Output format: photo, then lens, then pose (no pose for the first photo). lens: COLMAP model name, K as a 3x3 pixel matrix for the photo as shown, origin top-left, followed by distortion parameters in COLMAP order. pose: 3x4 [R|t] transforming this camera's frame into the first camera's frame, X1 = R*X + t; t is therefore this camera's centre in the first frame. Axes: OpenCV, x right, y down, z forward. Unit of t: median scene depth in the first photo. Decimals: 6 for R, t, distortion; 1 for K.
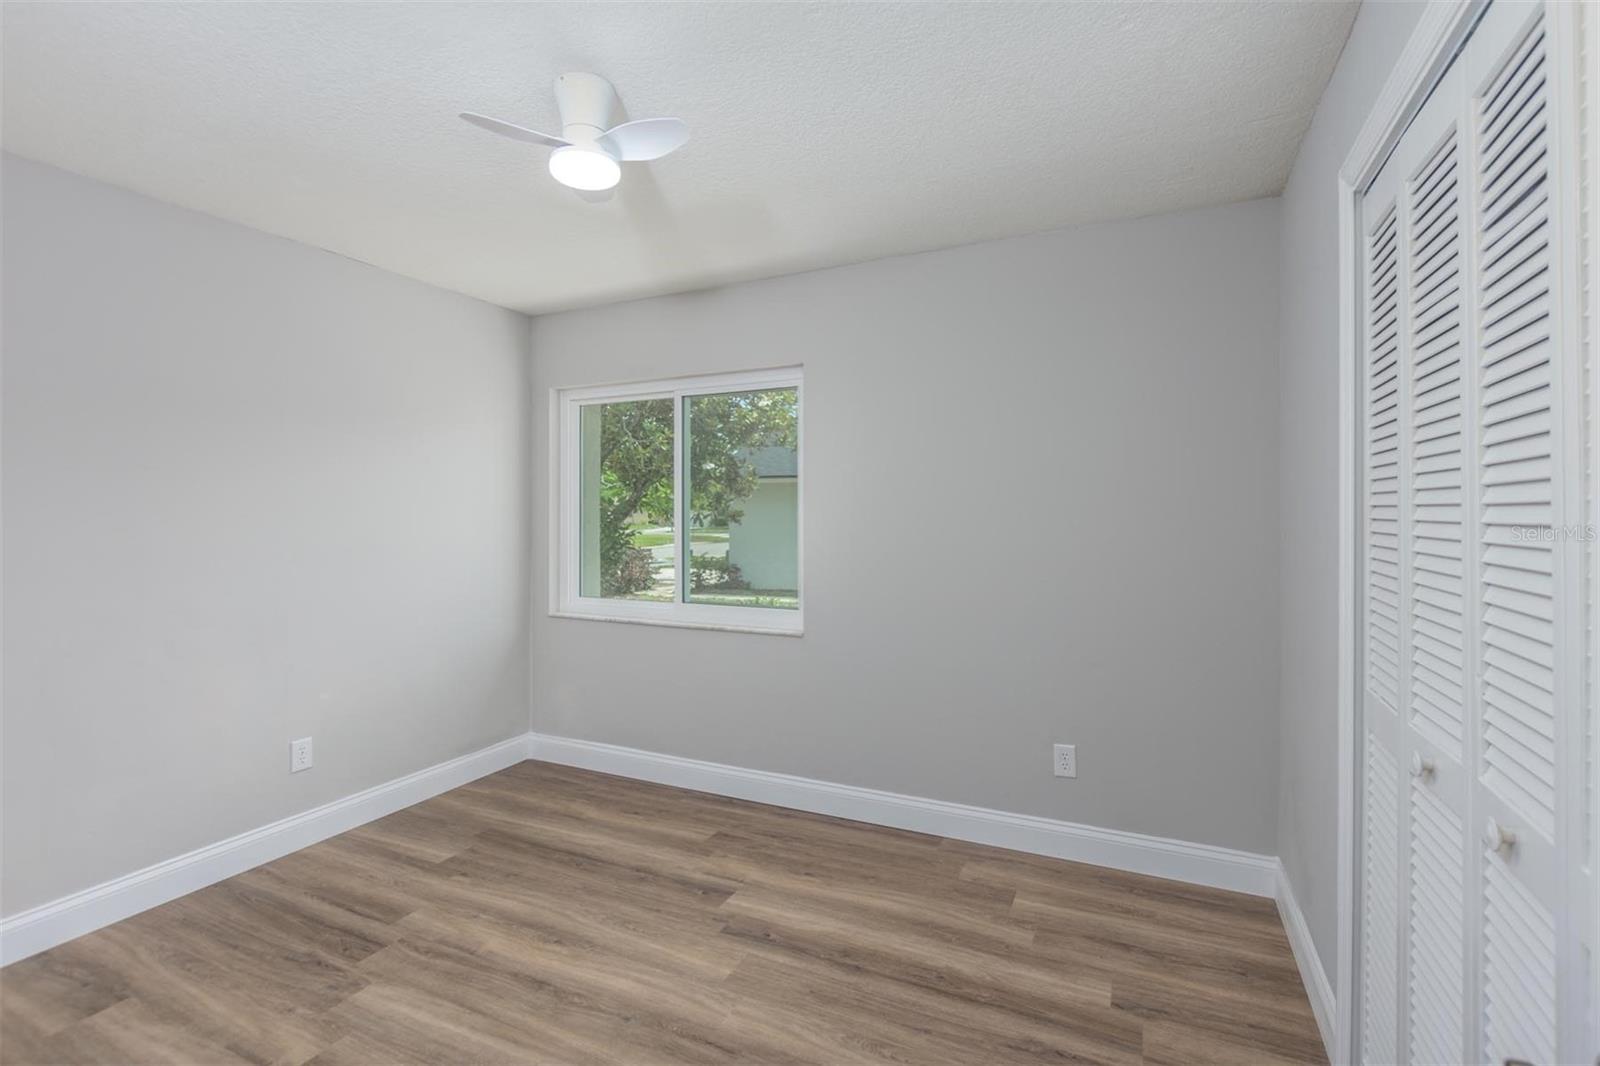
lens RADIAL K [[725.3, 0, 802.1], [0, 725.3, 514.8], [0, 0, 1]] dist [-0.010049, -0.000622]
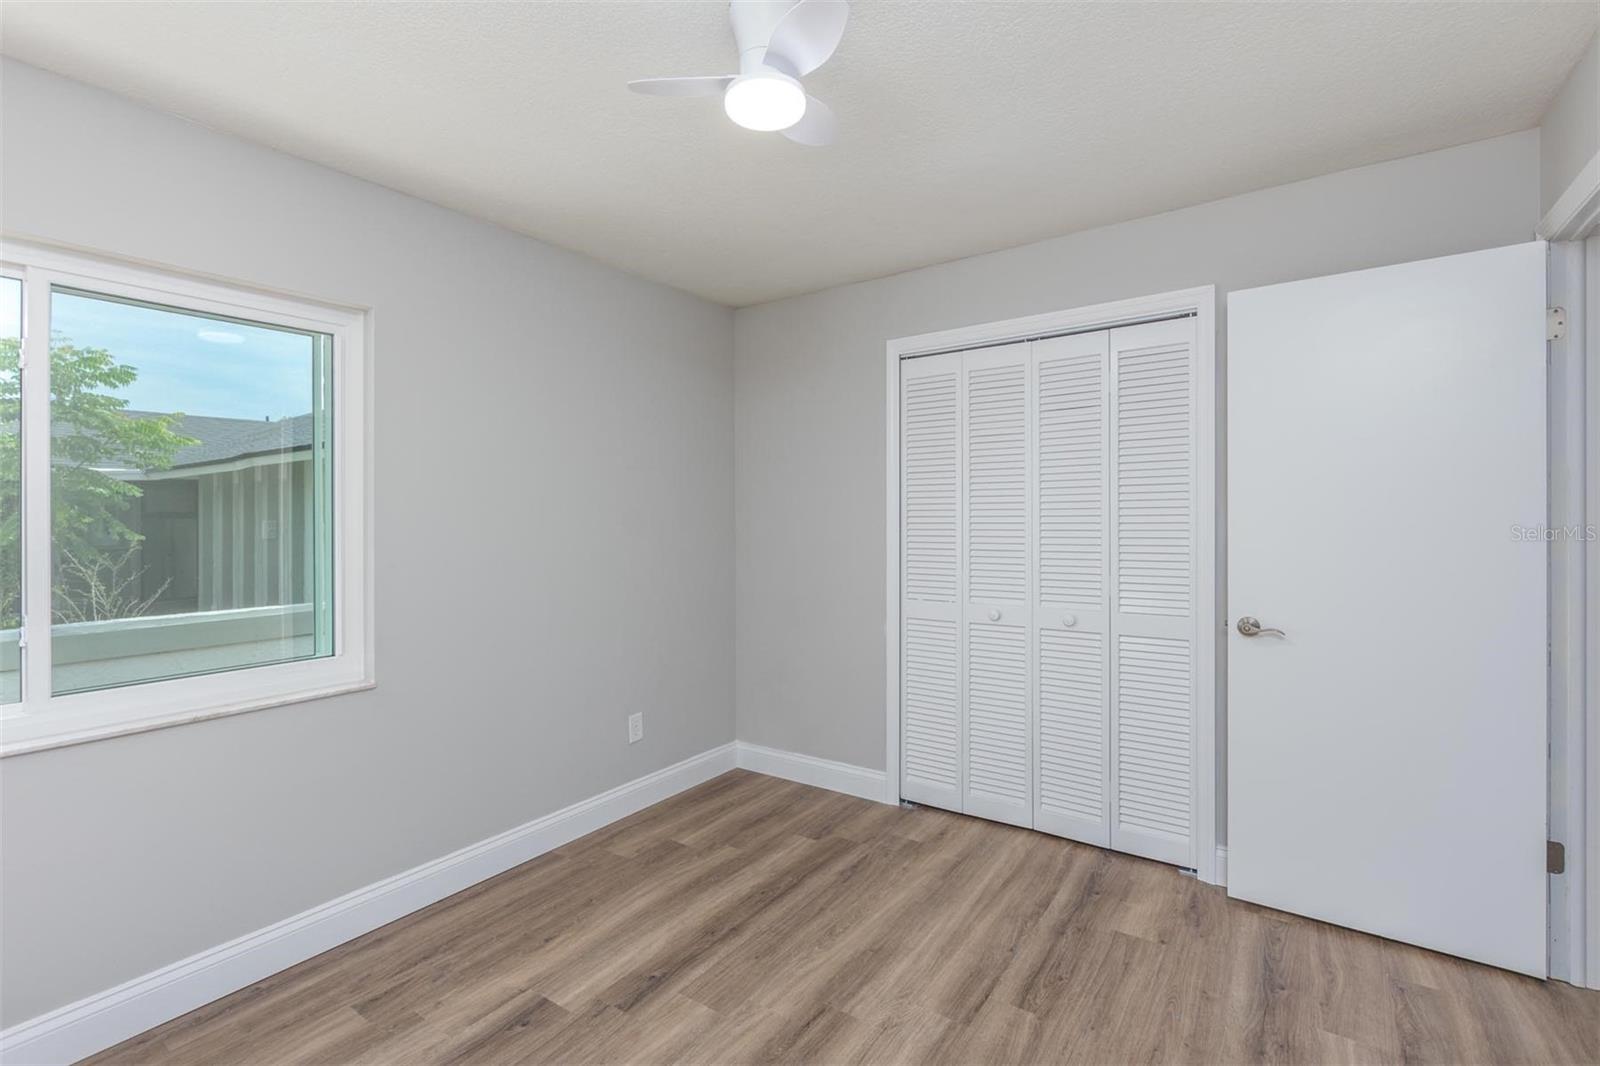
lens RADIAL K [[725.3, 0, 802.1], [0, 725.3, 514.8], [0, 0, 1]] dist [-0.010049, -0.000622]
pose [[0.168227, 0.000771, 0.985748, -0.850442], [0.011232, 0.999933, -0.002699, 0.003900], [-0.985684, 0.011526, 0.168207, 0.610744]]
